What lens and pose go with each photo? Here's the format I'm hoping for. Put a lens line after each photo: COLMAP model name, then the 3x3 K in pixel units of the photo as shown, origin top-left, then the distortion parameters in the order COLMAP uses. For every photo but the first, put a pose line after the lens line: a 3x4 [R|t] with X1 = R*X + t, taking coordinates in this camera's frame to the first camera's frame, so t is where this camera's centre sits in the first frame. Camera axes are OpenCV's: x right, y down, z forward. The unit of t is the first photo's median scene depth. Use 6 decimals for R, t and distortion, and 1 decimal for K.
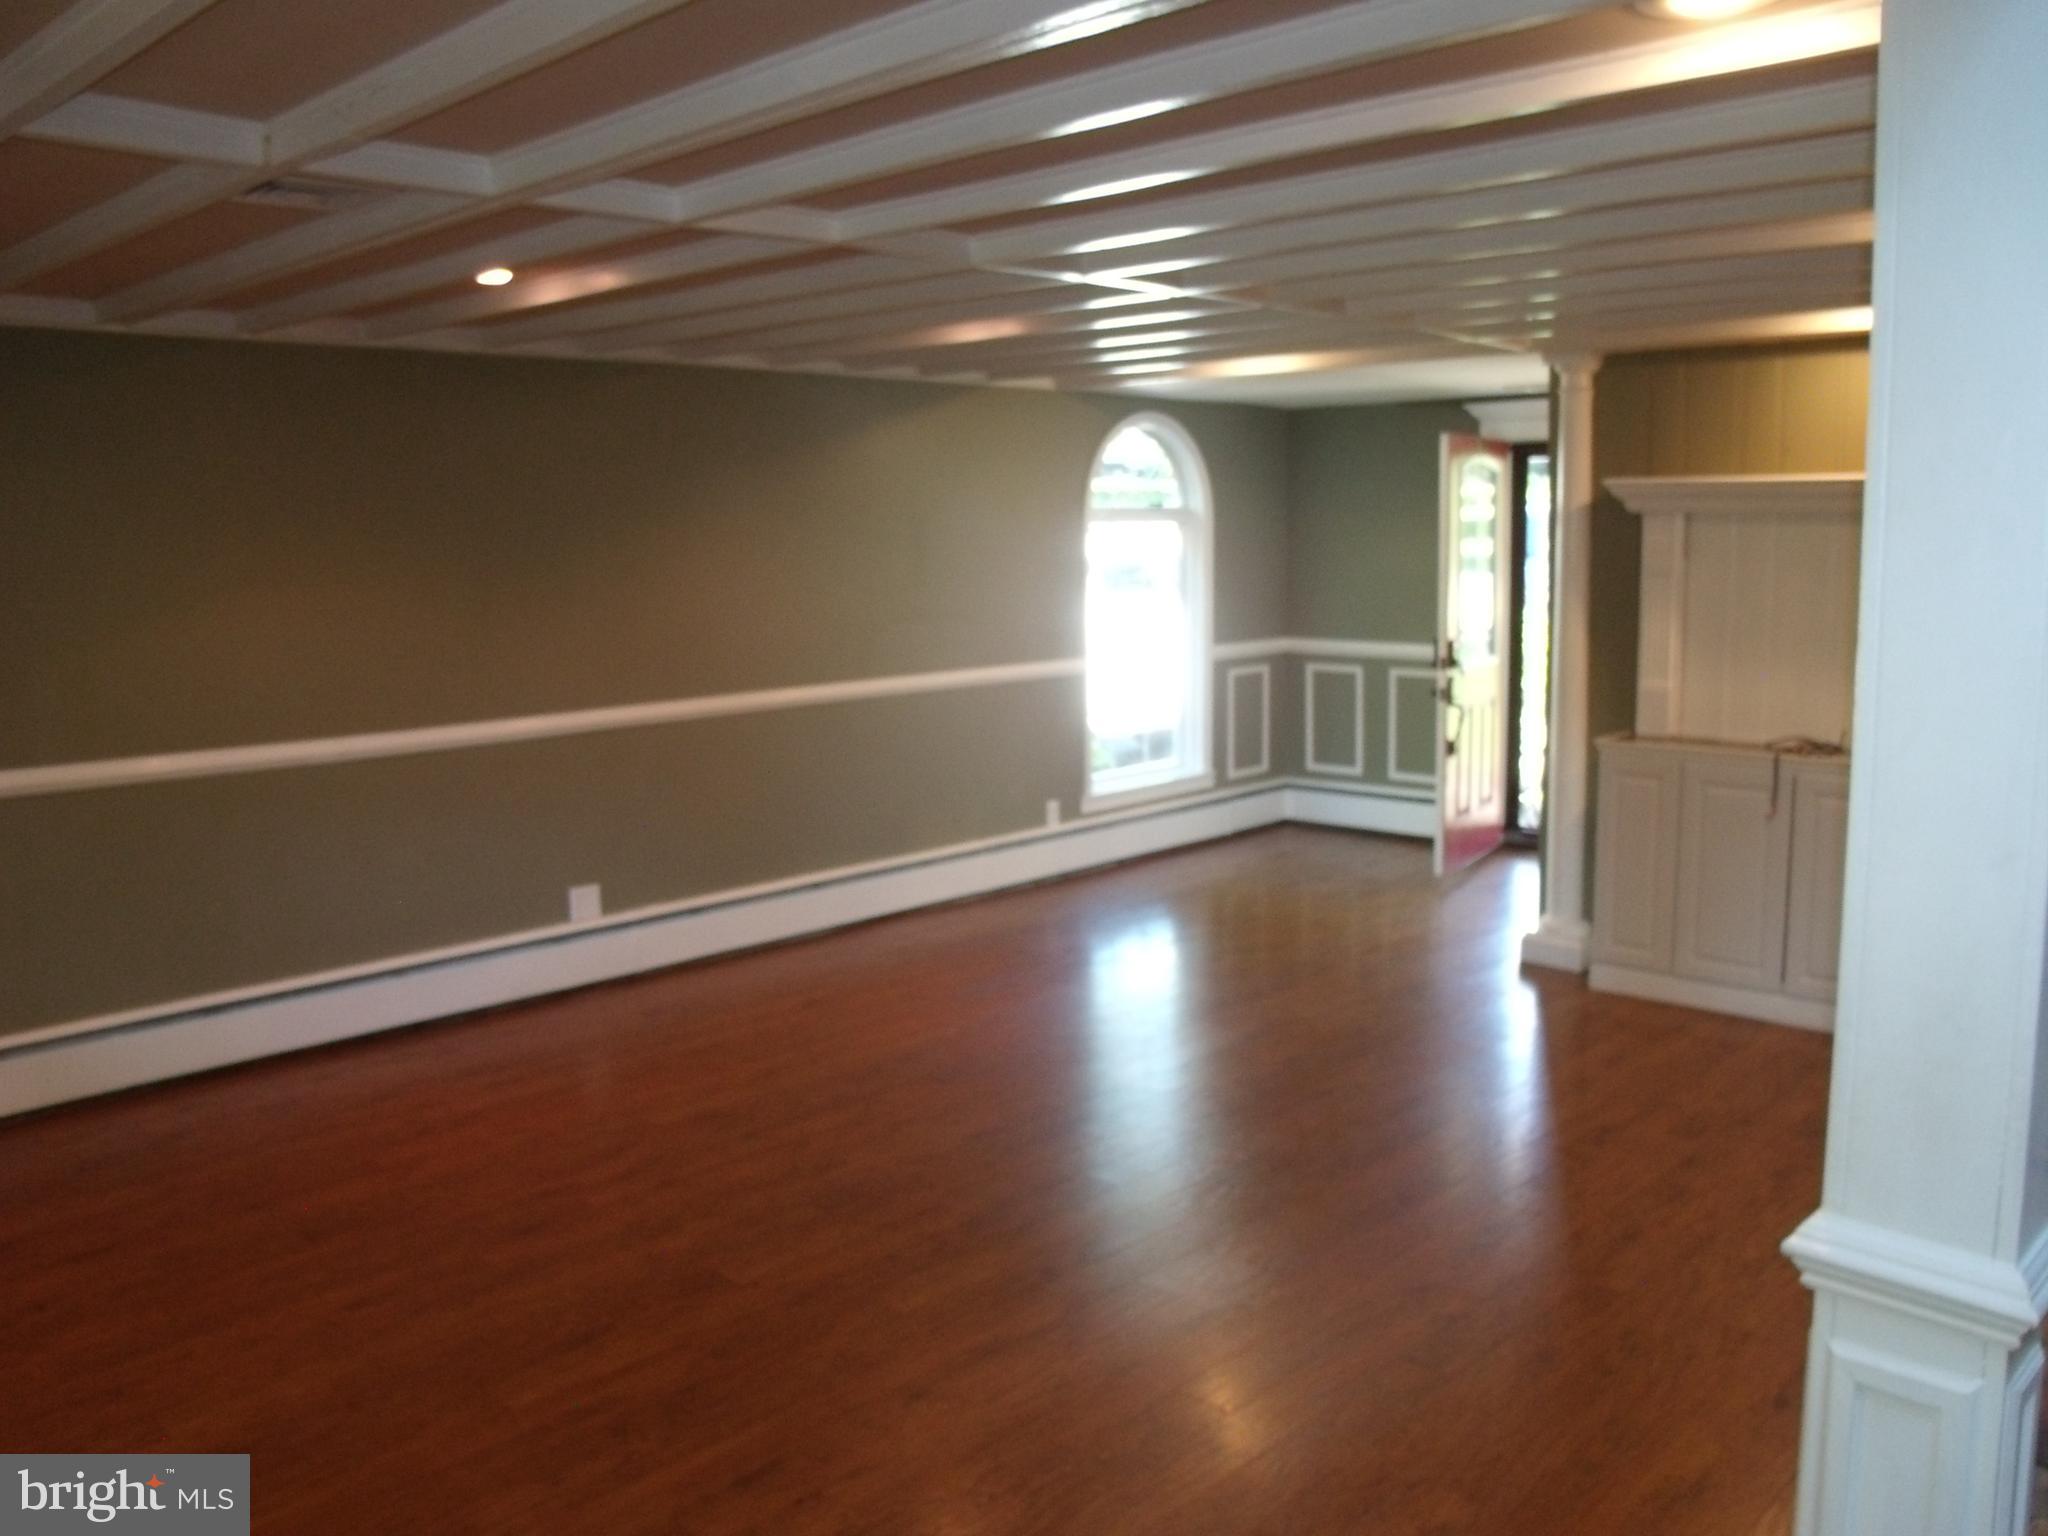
lens RADIAL K [[1653.2, 0, 1025.2], [0, 1653.2, 759.9], [0, 0, 1]] dist [-0.126712, 0.090444]
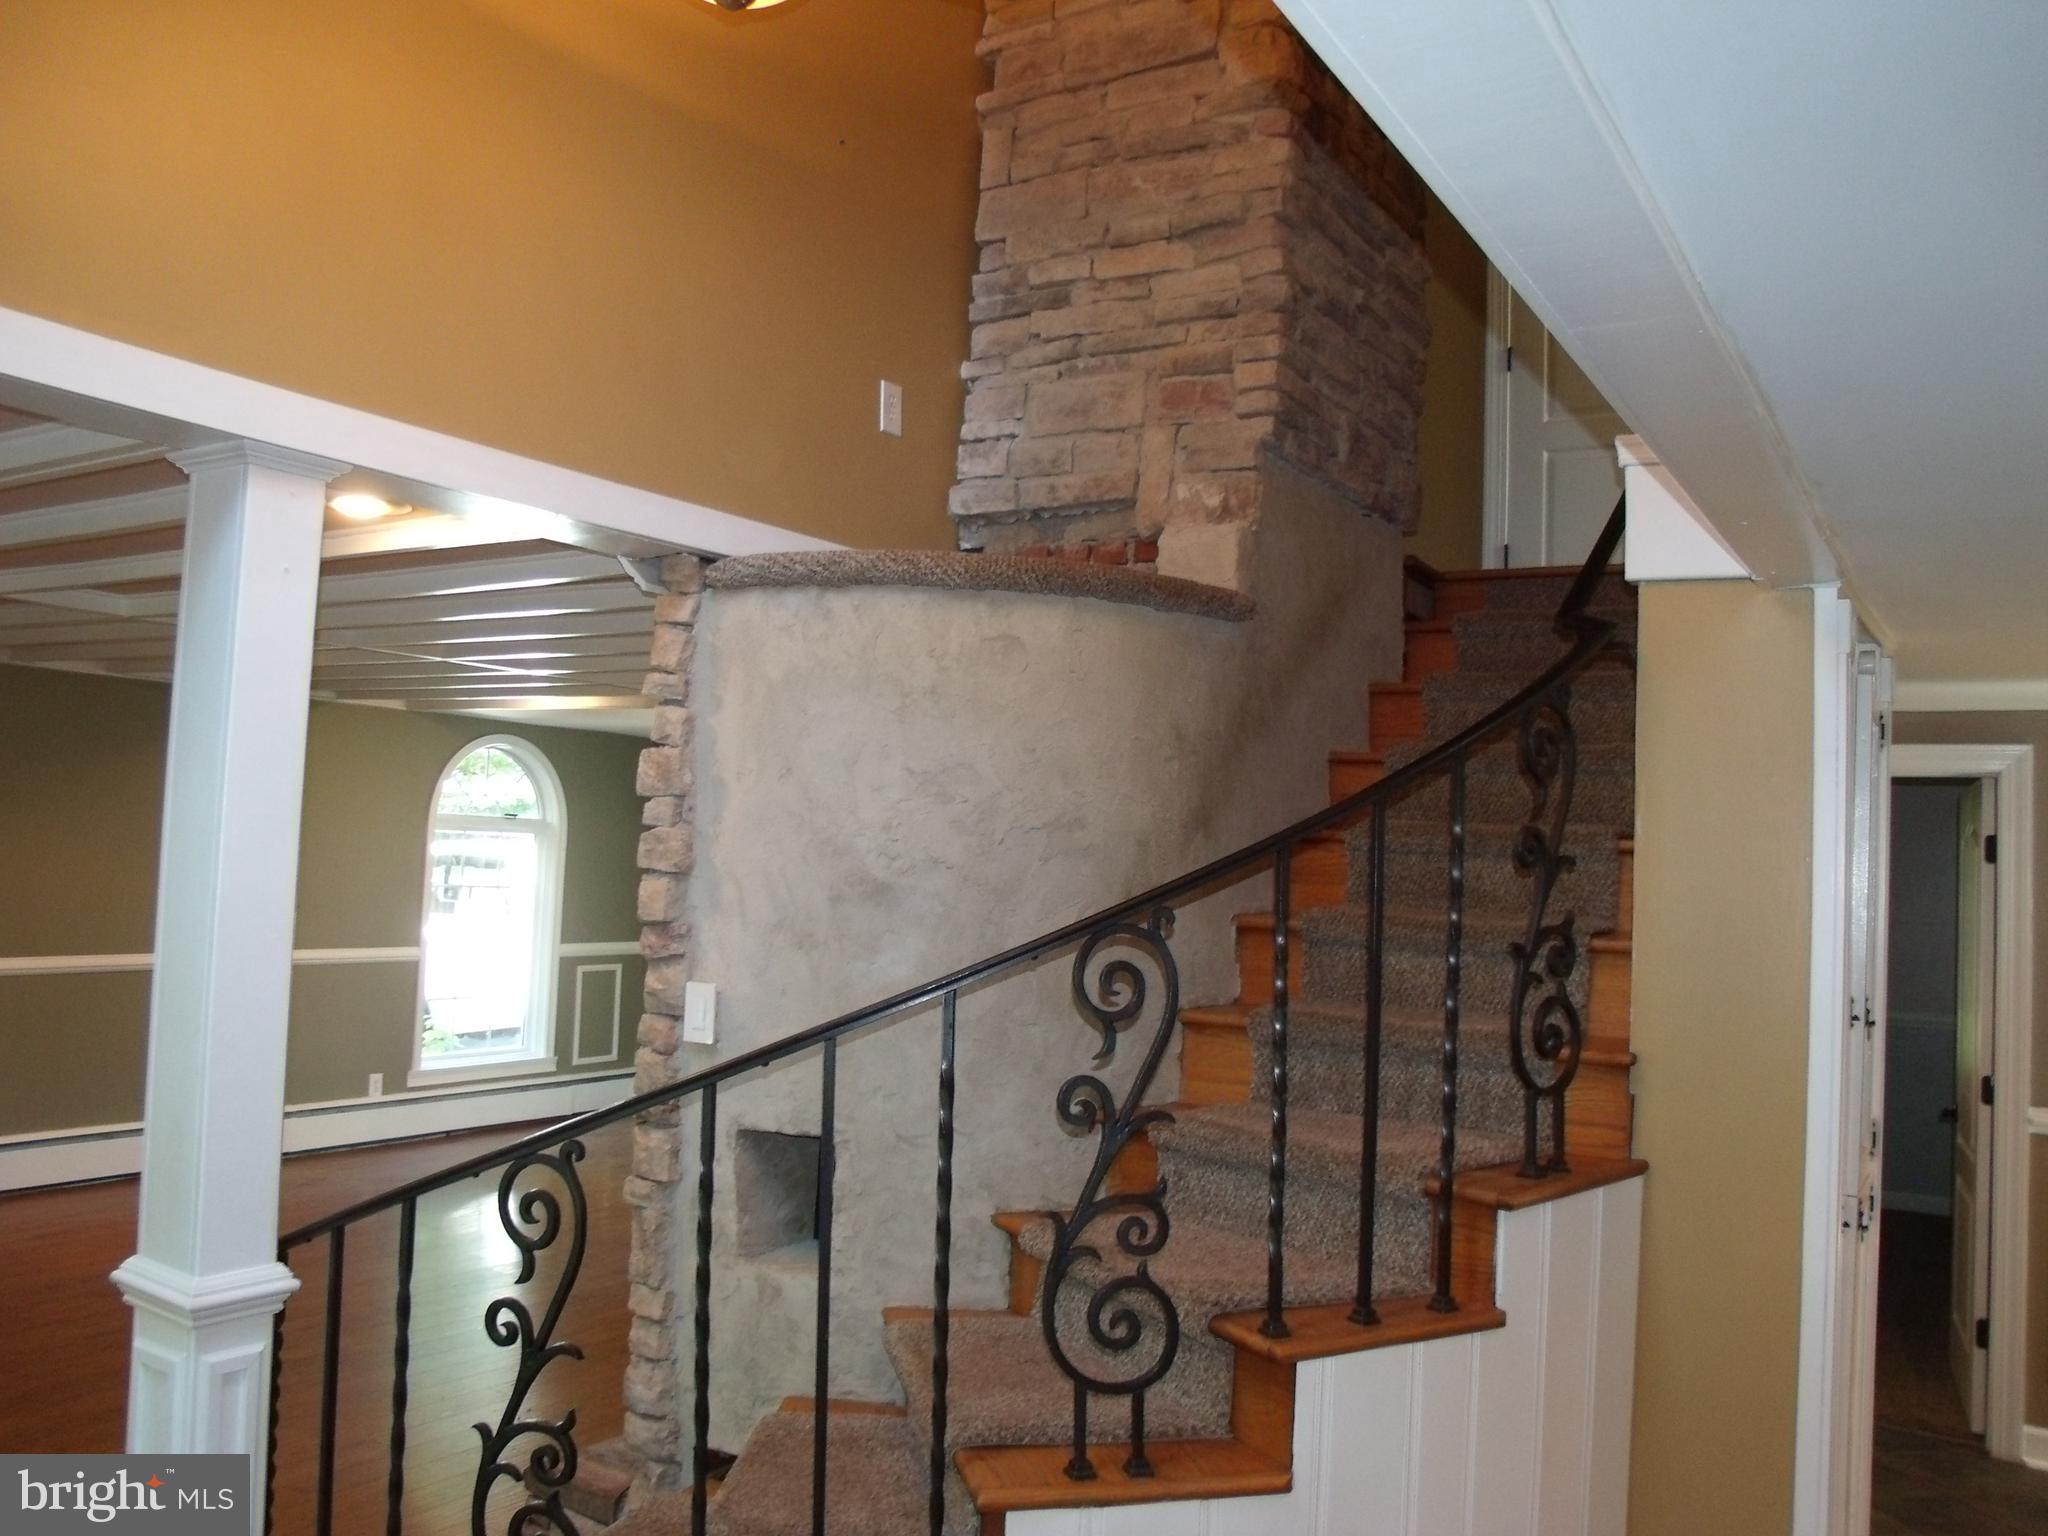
lens RADIAL K [[1653.2, 0, 1026.1], [0, 1653.2, 761.9], [0, 0, 1]] dist [-0.126712, 0.090444]
pose [[0.978346, 0.071759, 0.194139, 0.202371], [-0.033252, 0.980285, -0.194769, 0.015672], [-0.204288, 0.184096, 0.961444, -0.160181]]
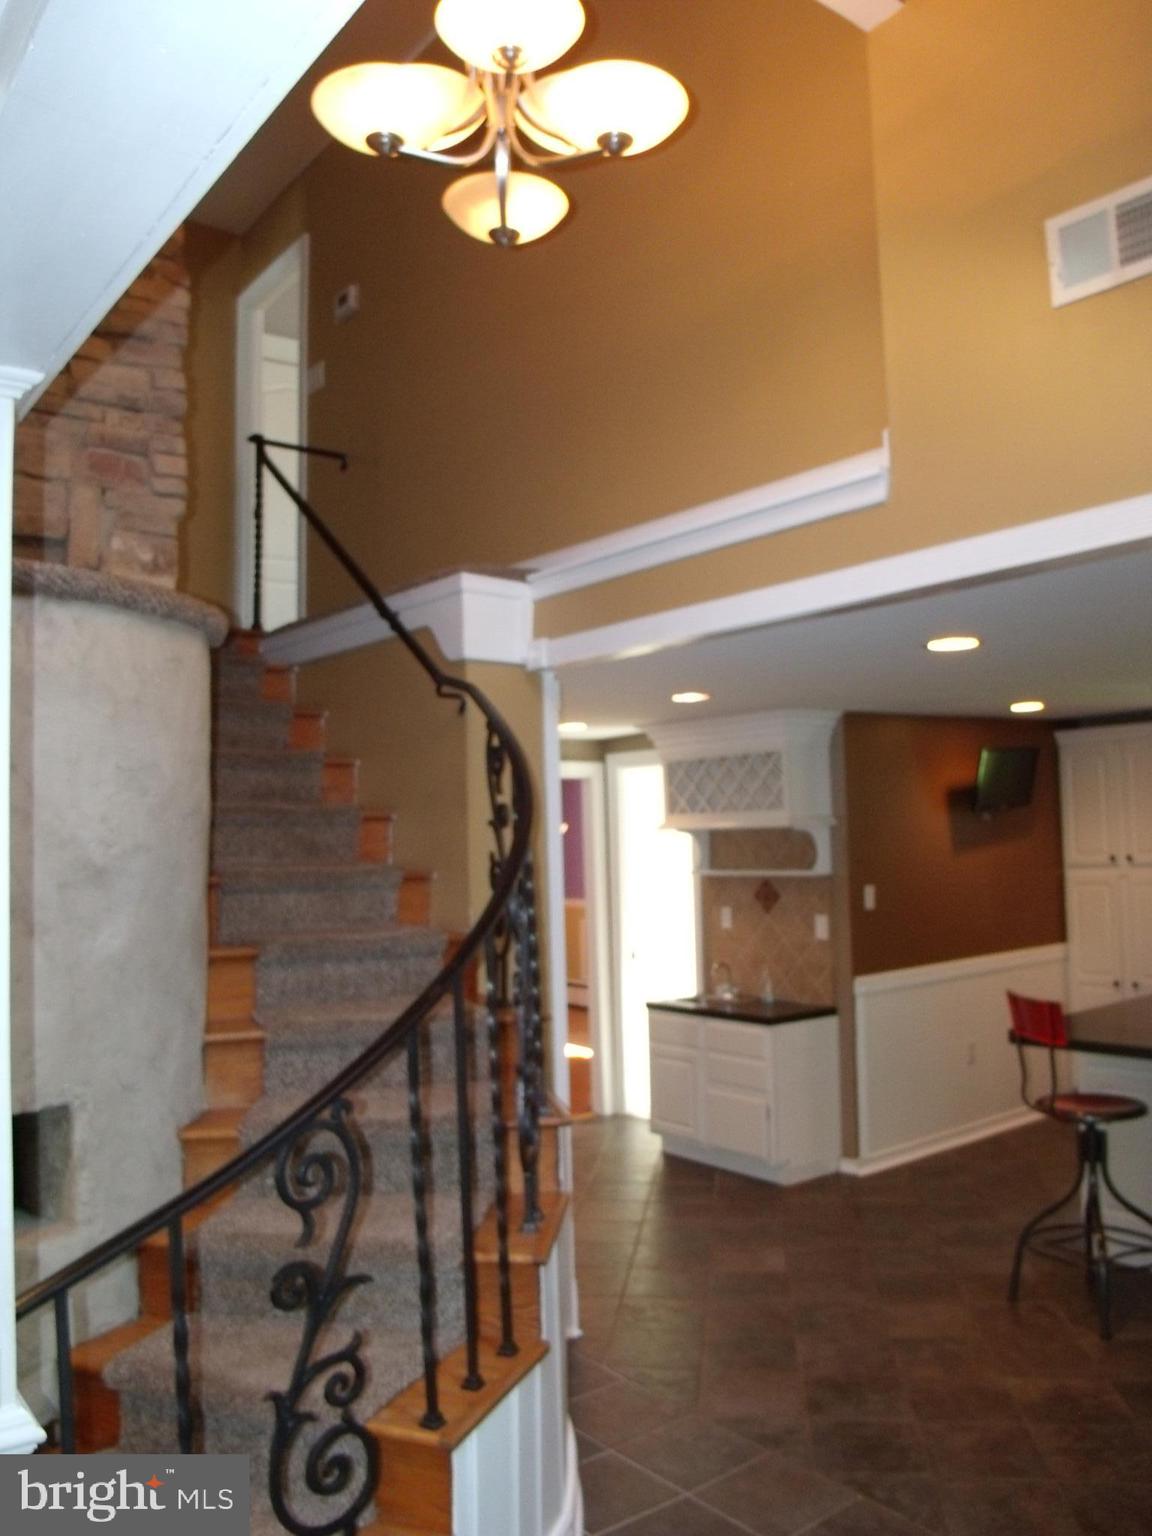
lens RADIAL K [[1239.9, 0, 568.5], [0, 1239.9, 763.1], [0, 0, 1]] dist [-0.126712, 0.090444]
pose [[0.160023, 0.072894, 0.984418, -0.791577], [0.156514, 0.982780, -0.098215, -0.072446], [-0.974626, 0.169792, 0.145858, 0.662600]]
